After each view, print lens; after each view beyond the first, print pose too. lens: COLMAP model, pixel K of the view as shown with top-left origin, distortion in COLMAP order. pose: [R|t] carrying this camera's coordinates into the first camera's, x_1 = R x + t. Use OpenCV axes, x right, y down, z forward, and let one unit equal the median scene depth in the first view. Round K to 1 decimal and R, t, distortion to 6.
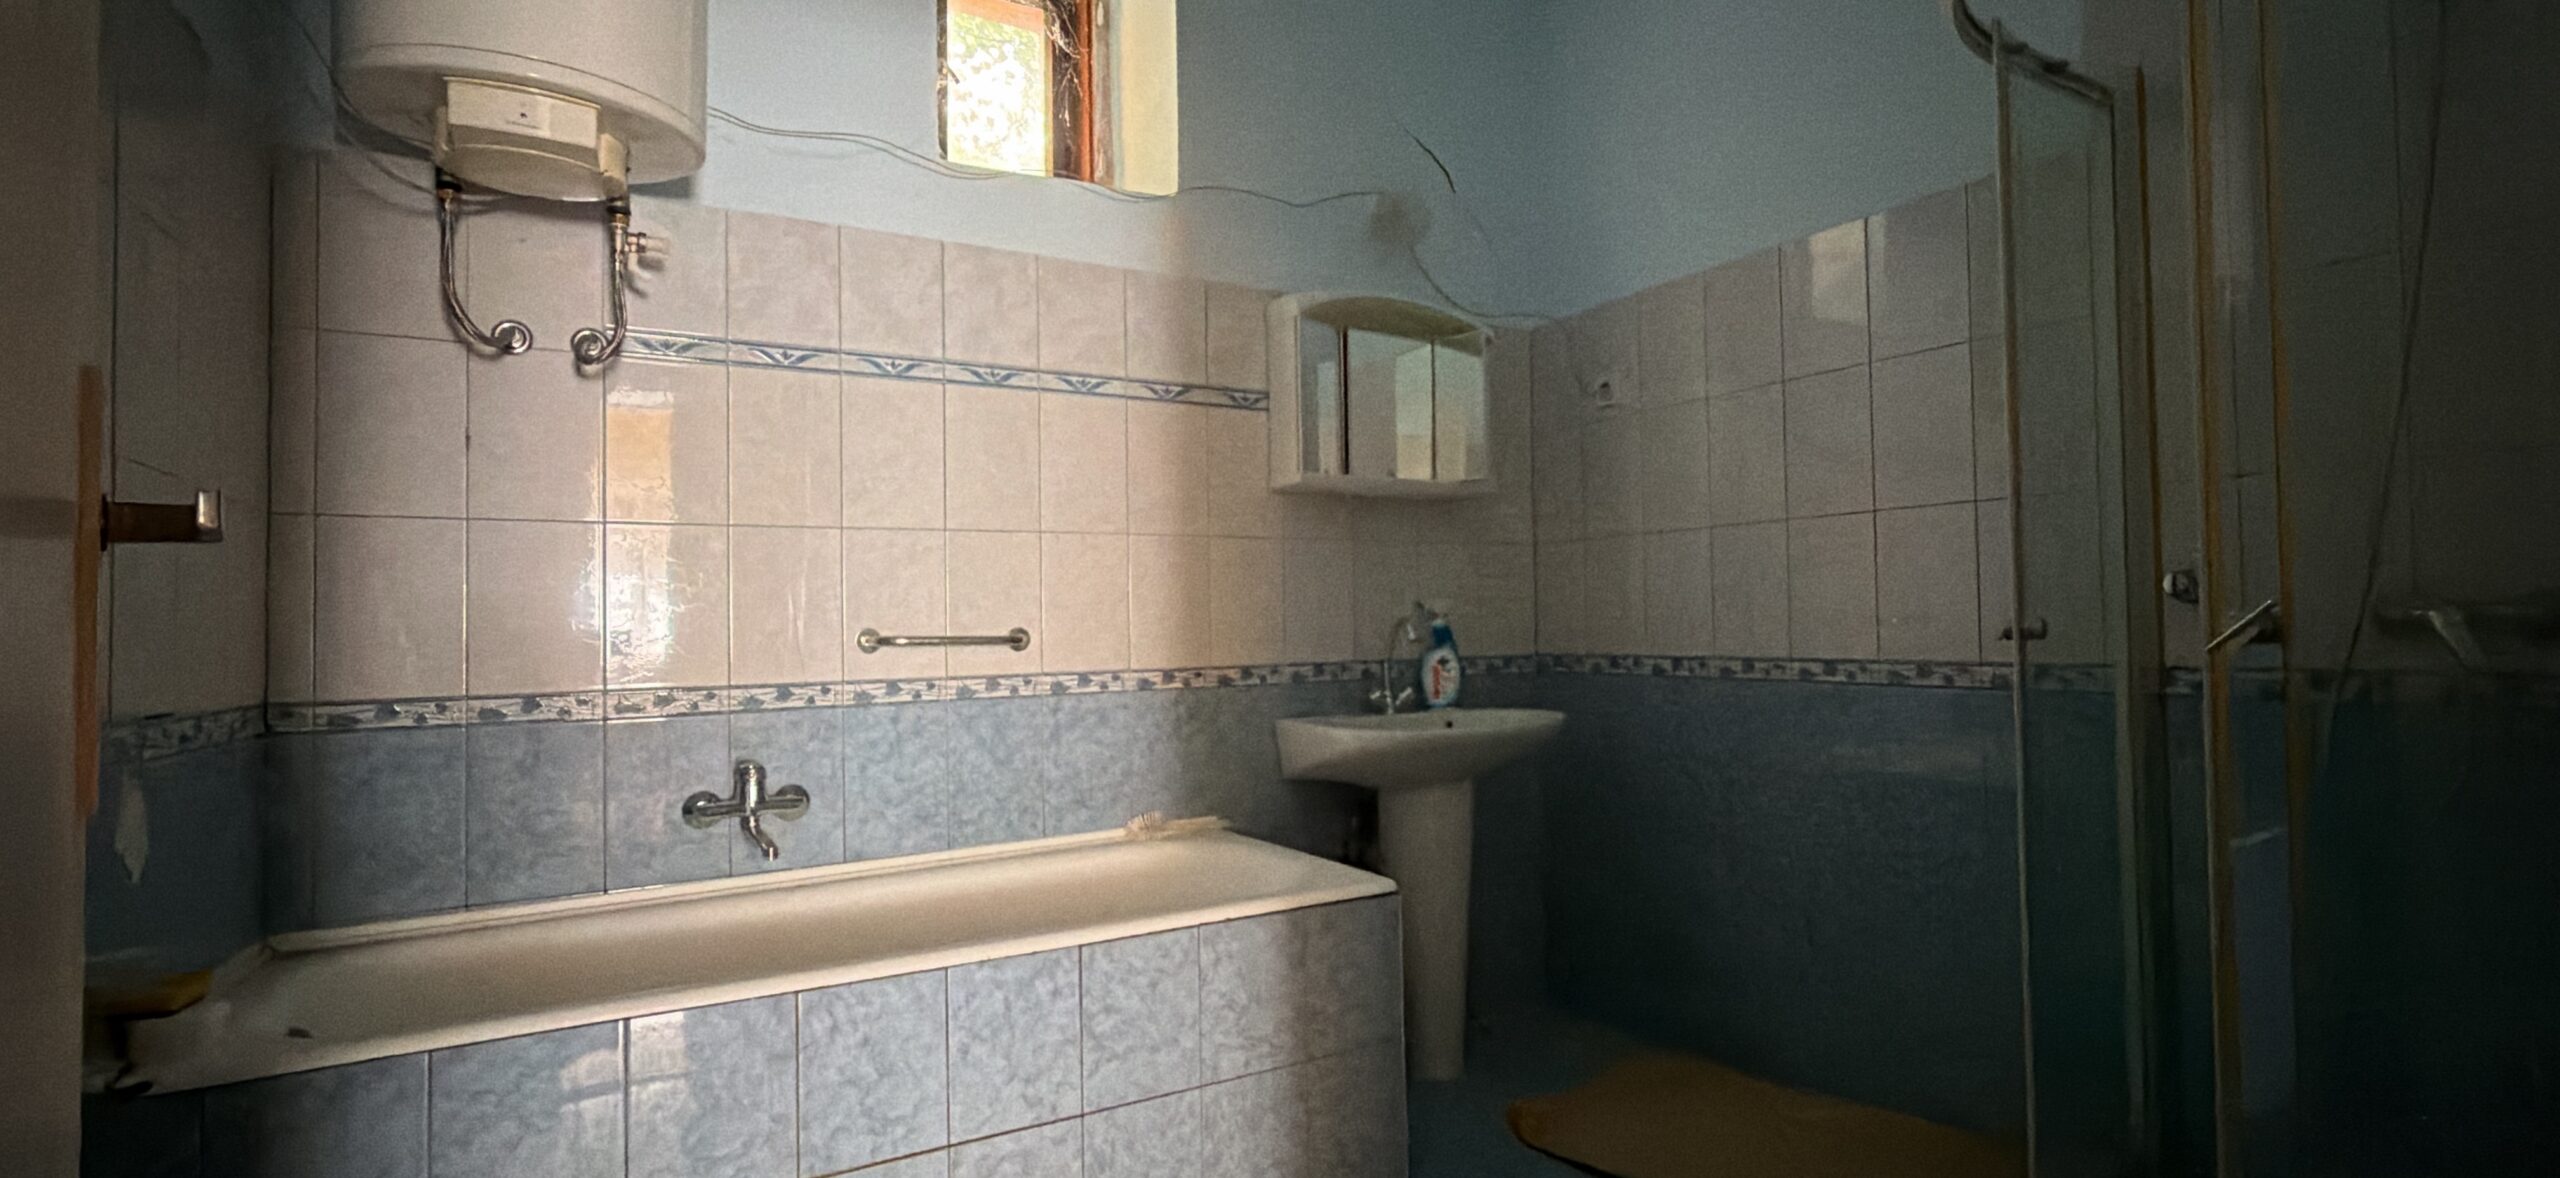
lens RADIAL K [[1174.6, 0, 1277.0], [0, 1174.6, 588.8], [0, 0, 1]] dist [-0.005923, -0.000344]
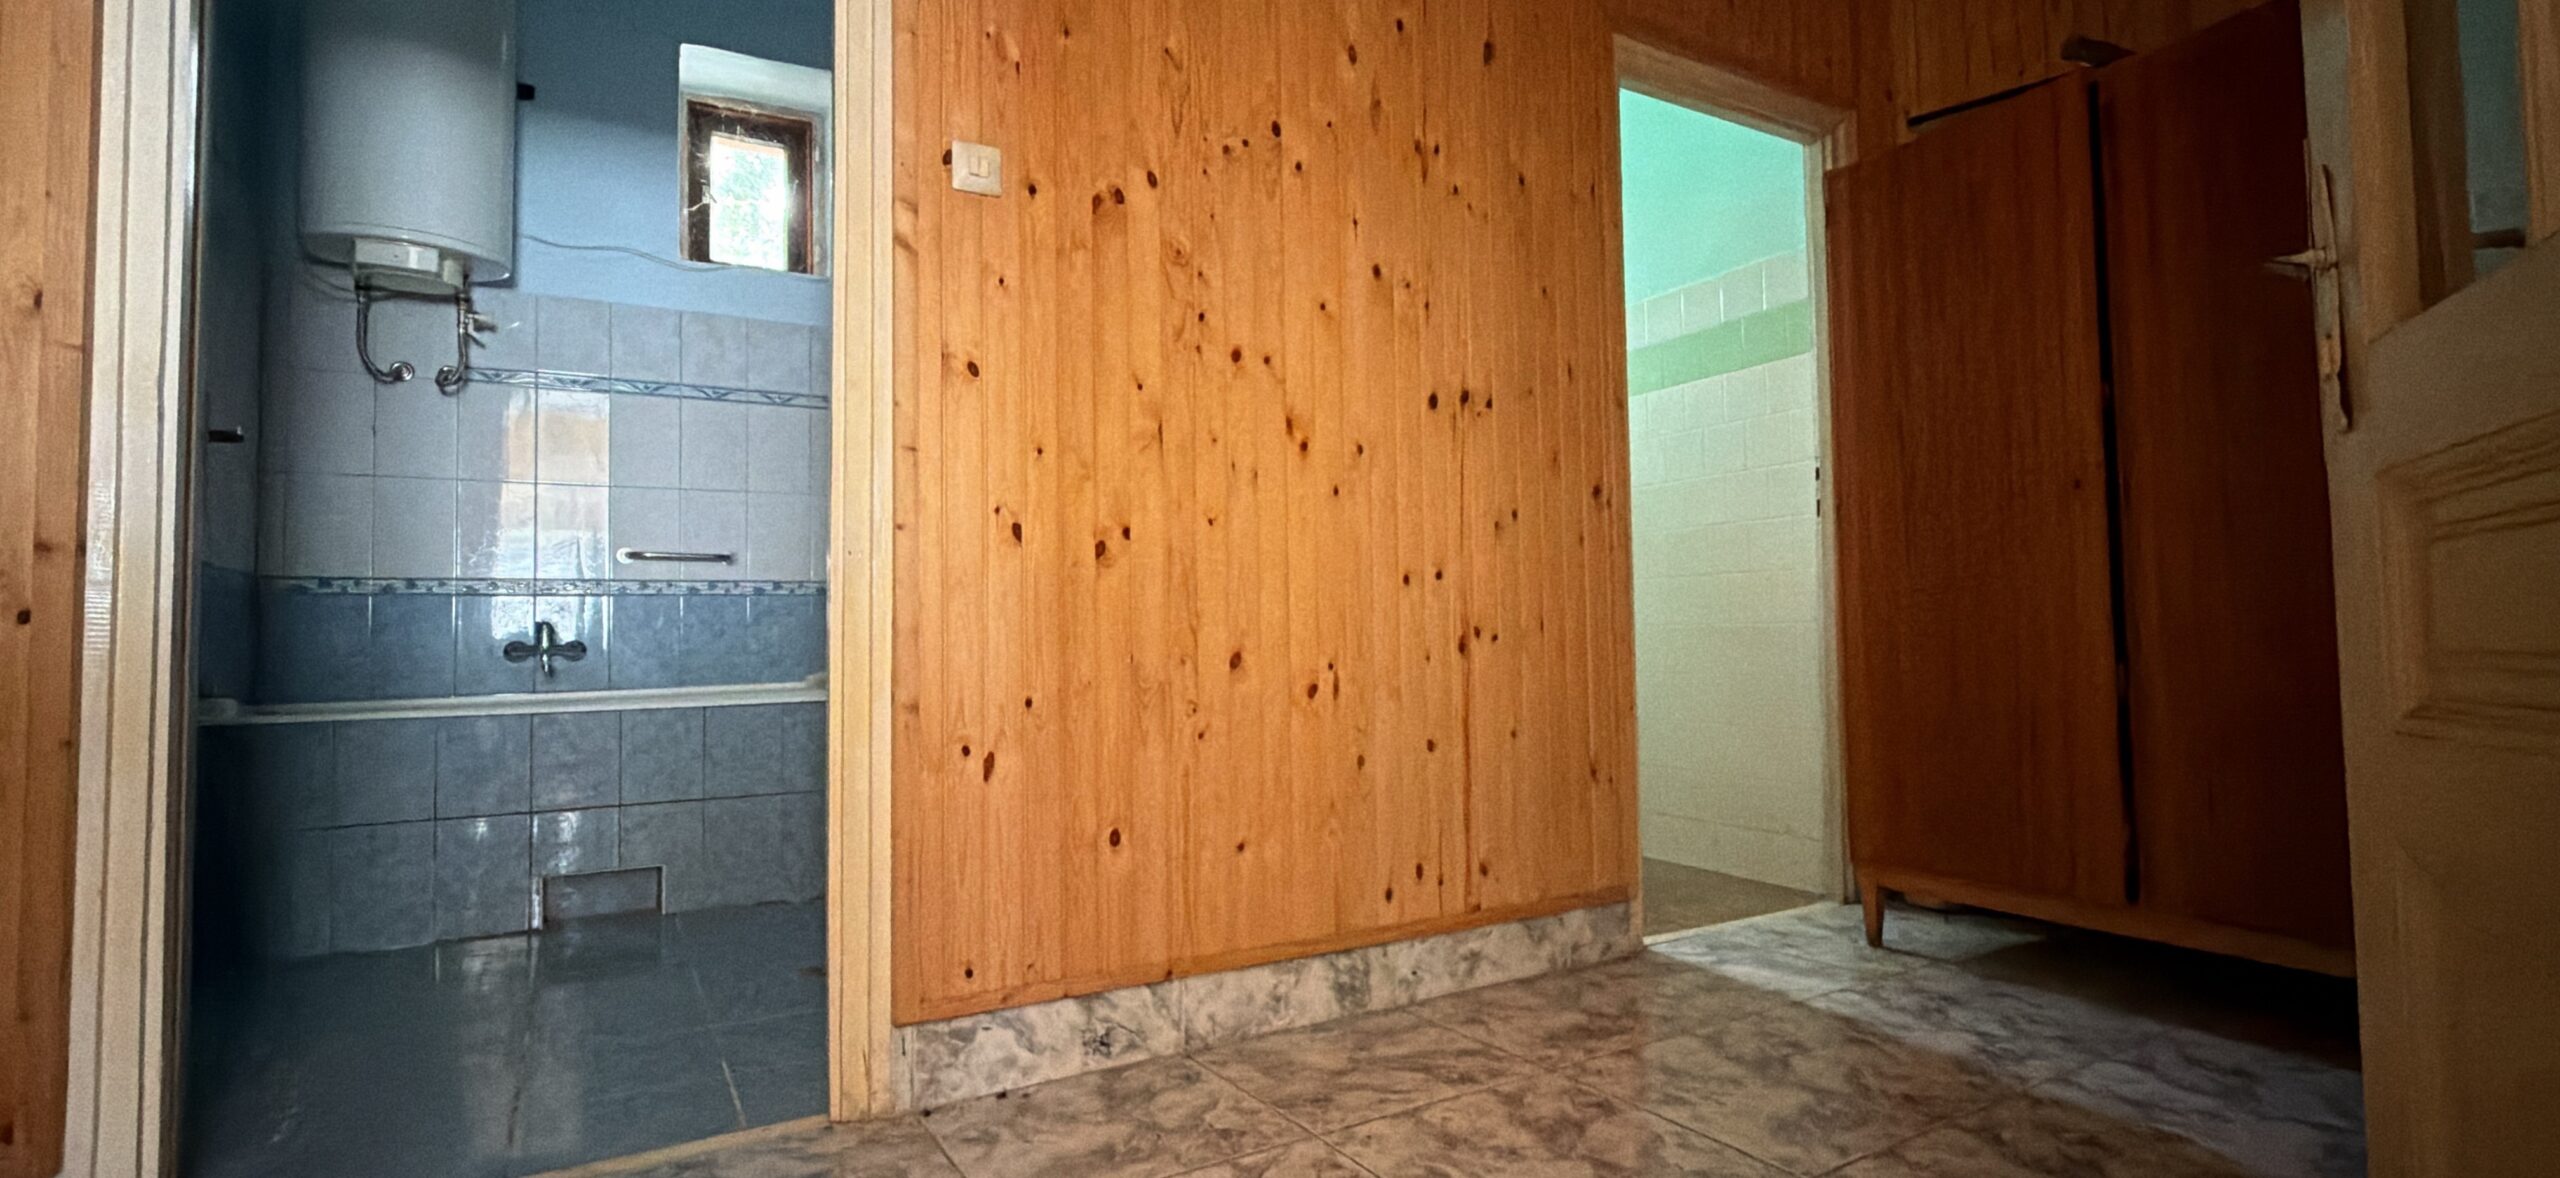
lens RADIAL K [[1174.6, 0, 1282.8], [0, 1174.6, 586.6], [0, 0, 1]] dist [-0.005923, -0.000344]
pose [[0.999967, 0.000165, 0.008151, 0.632600], [-0.000022, 0.999846, -0.017545, 0.133460], [-0.008153, 0.017544, 0.999813, -0.732130]]
